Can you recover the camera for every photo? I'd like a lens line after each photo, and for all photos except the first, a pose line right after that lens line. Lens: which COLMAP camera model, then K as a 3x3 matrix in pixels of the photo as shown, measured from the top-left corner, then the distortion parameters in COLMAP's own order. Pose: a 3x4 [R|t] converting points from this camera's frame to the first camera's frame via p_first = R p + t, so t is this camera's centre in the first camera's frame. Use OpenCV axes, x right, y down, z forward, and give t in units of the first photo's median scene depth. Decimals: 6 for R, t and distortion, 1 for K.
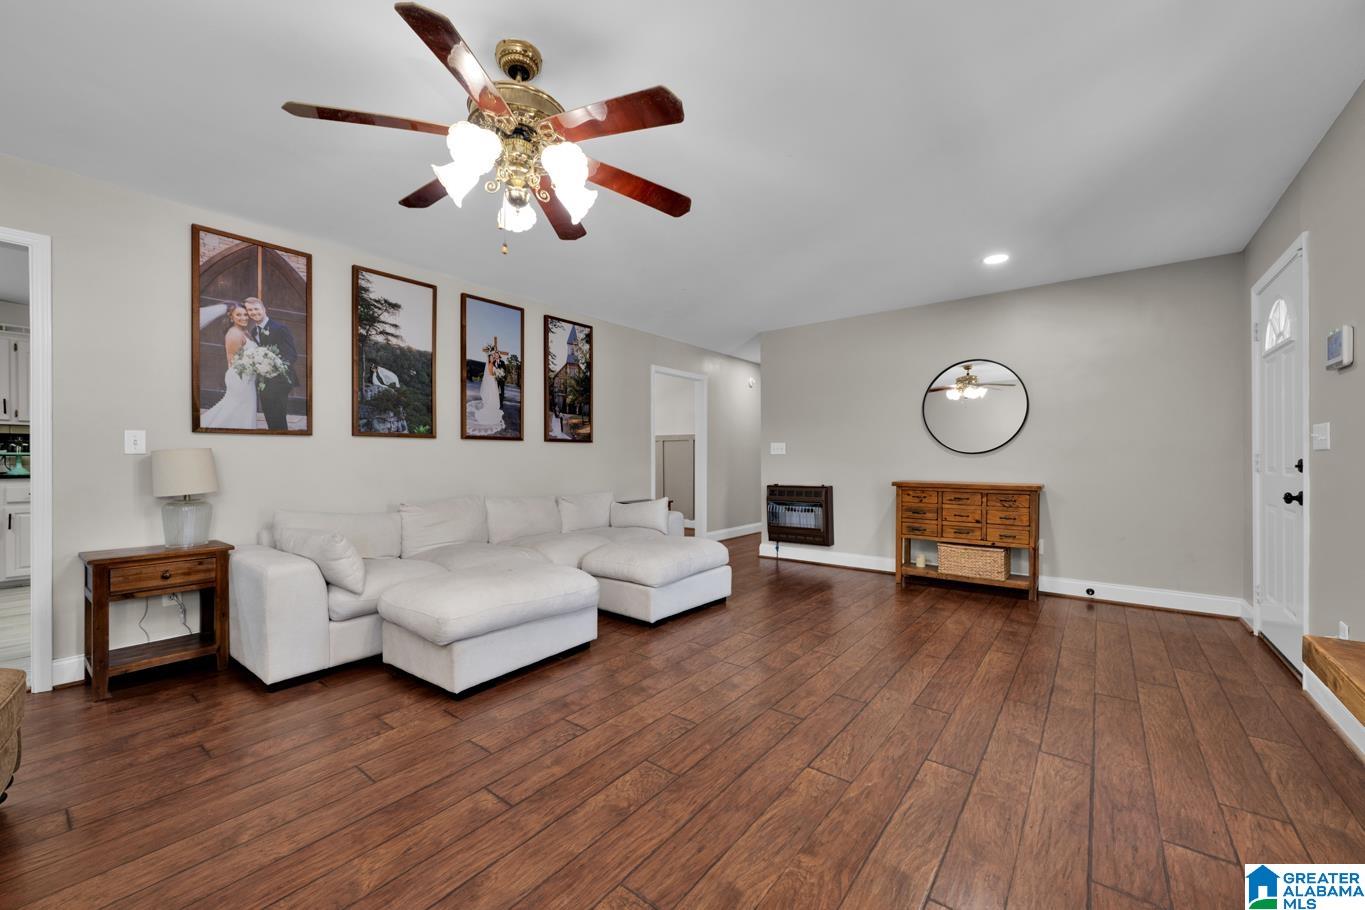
lens RADIAL K [[536.2, 0, 680.0], [0, 536.2, 458.8], [0, 0, 1]] dist [-0.000005, -0.000389]
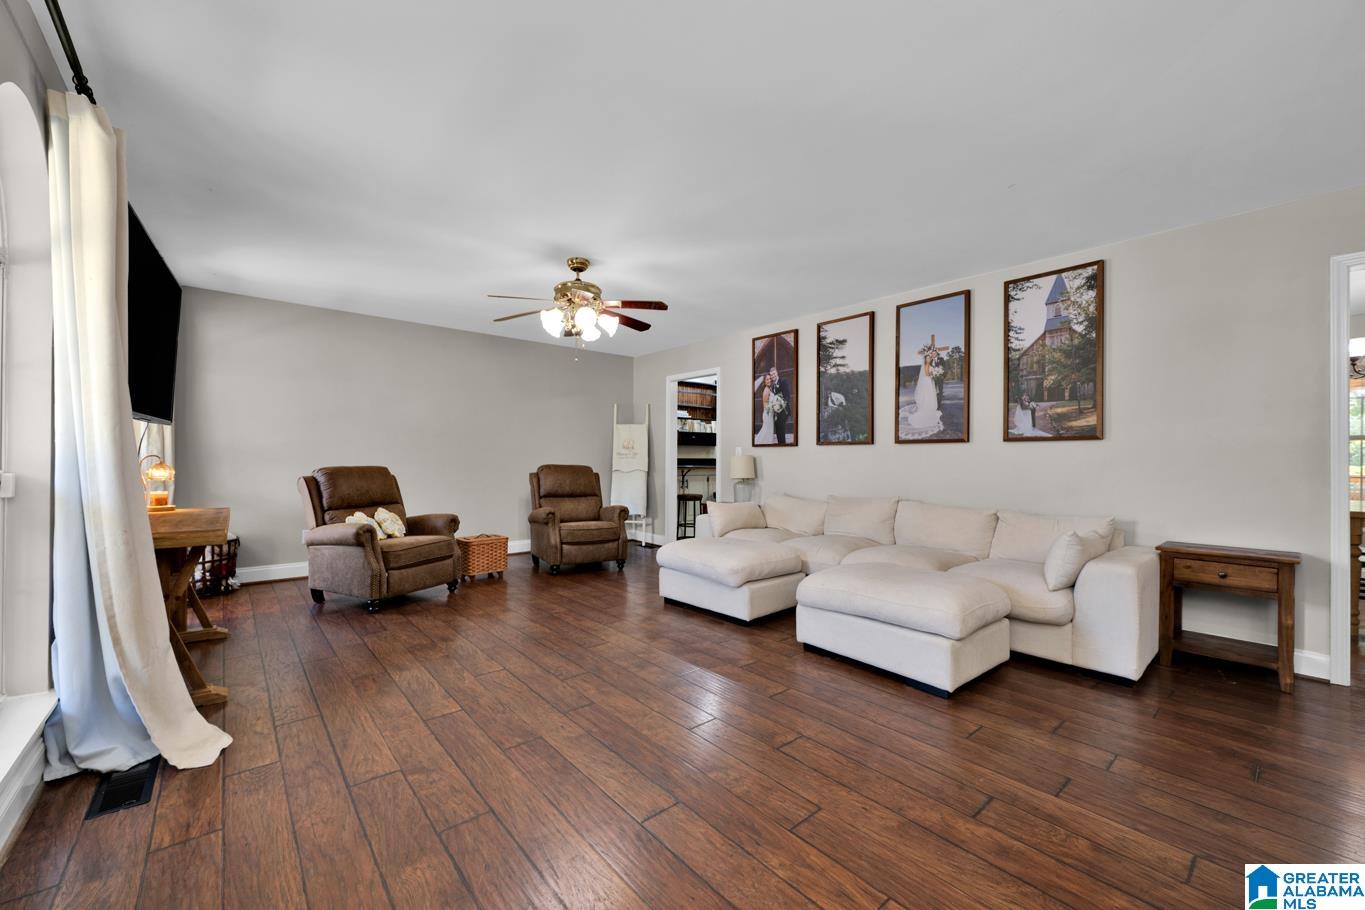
lens RADIAL K [[536.2, 0, 680.9], [0, 536.2, 457.8], [0, 0, 1]] dist [-0.000005, -0.000389]
pose [[-0.200016, -0.005332, -0.979778, 0.812013], [-0.009458, 0.999949, -0.003511, -0.001444], [0.979747, 0.008565, -0.200056, 0.903565]]
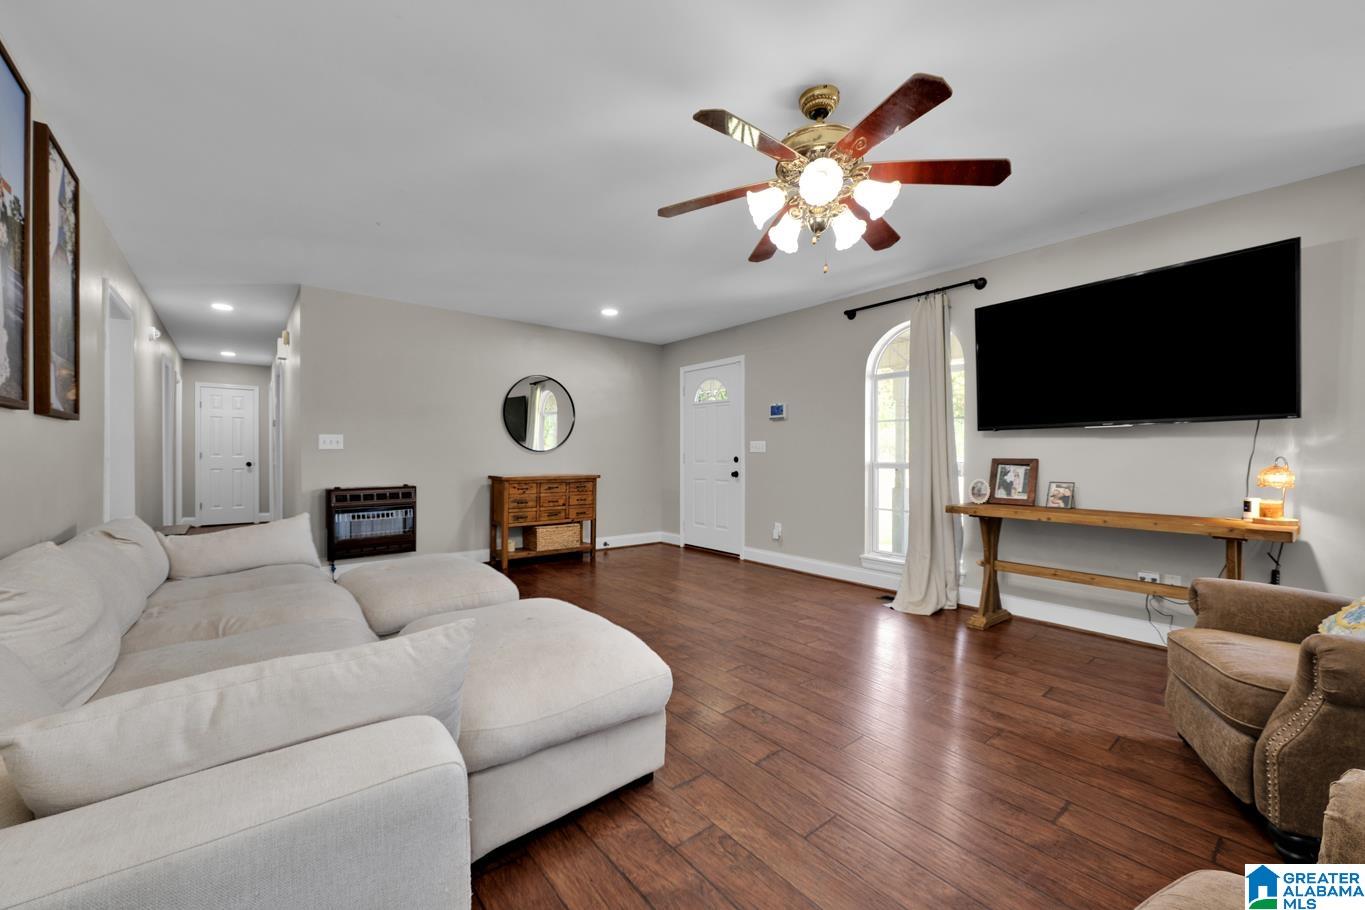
lens RADIAL K [[536.2, 0, 681.3], [0, 536.2, 457.8], [0, 0, 1]] dist [-0.000005, -0.000389]
pose [[0.218015, -0.002089, 0.975943, -0.738000], [-0.003054, 0.999991, 0.002823, 0.000733], [-0.975941, -0.003596, 0.218007, 0.520397]]
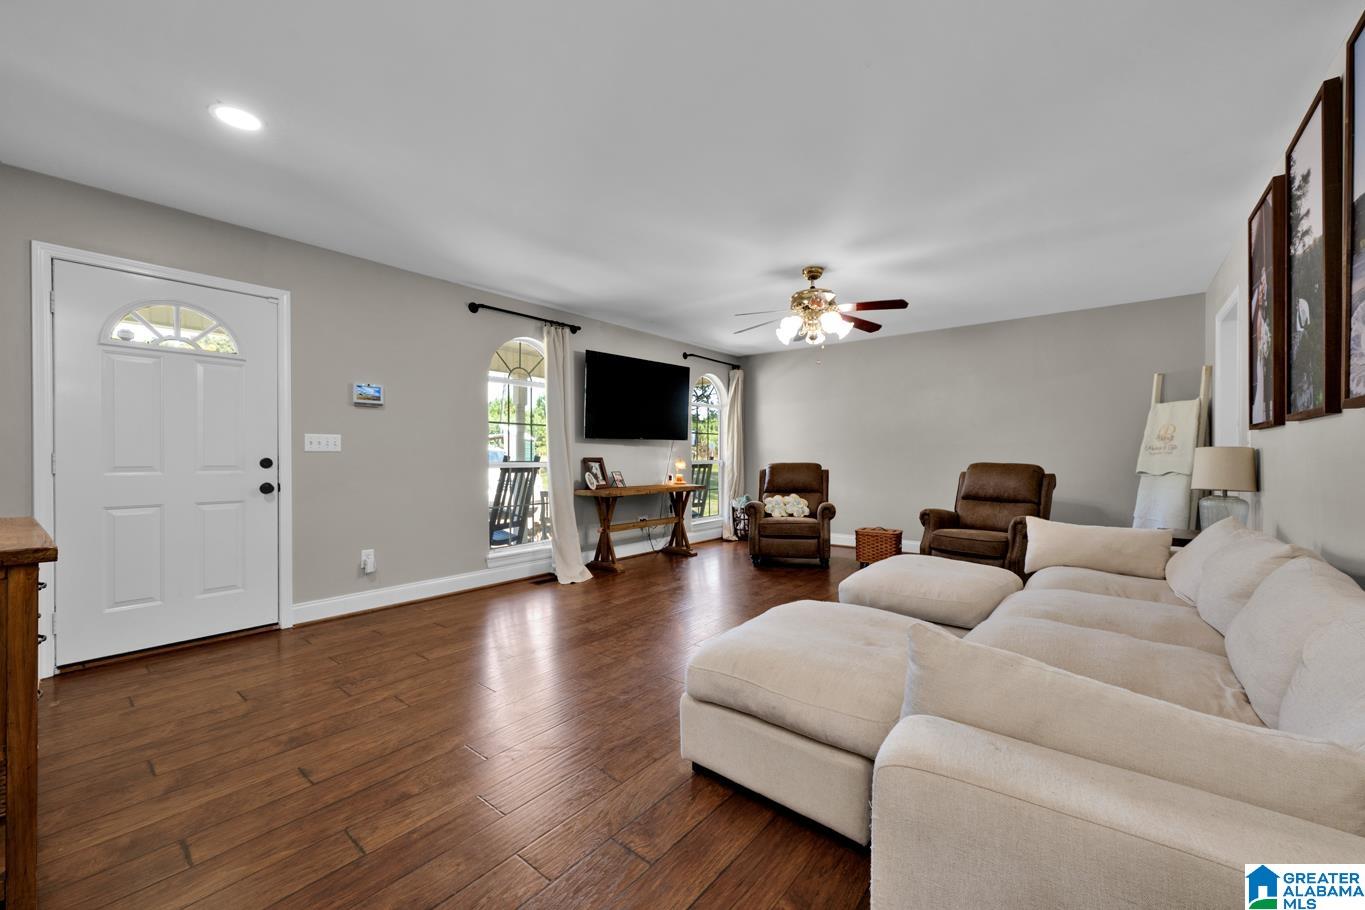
lens RADIAL K [[536.2, 0, 683.0], [0, 536.2, 457.0], [0, 0, 1]] dist [-0.000005, -0.000389]
pose [[-0.999832, 0.001324, 0.018278, 0.093053], [0.001388, 0.999993, 0.003486, -0.003496], [-0.018274, 0.003510, -0.999827, 1.598862]]
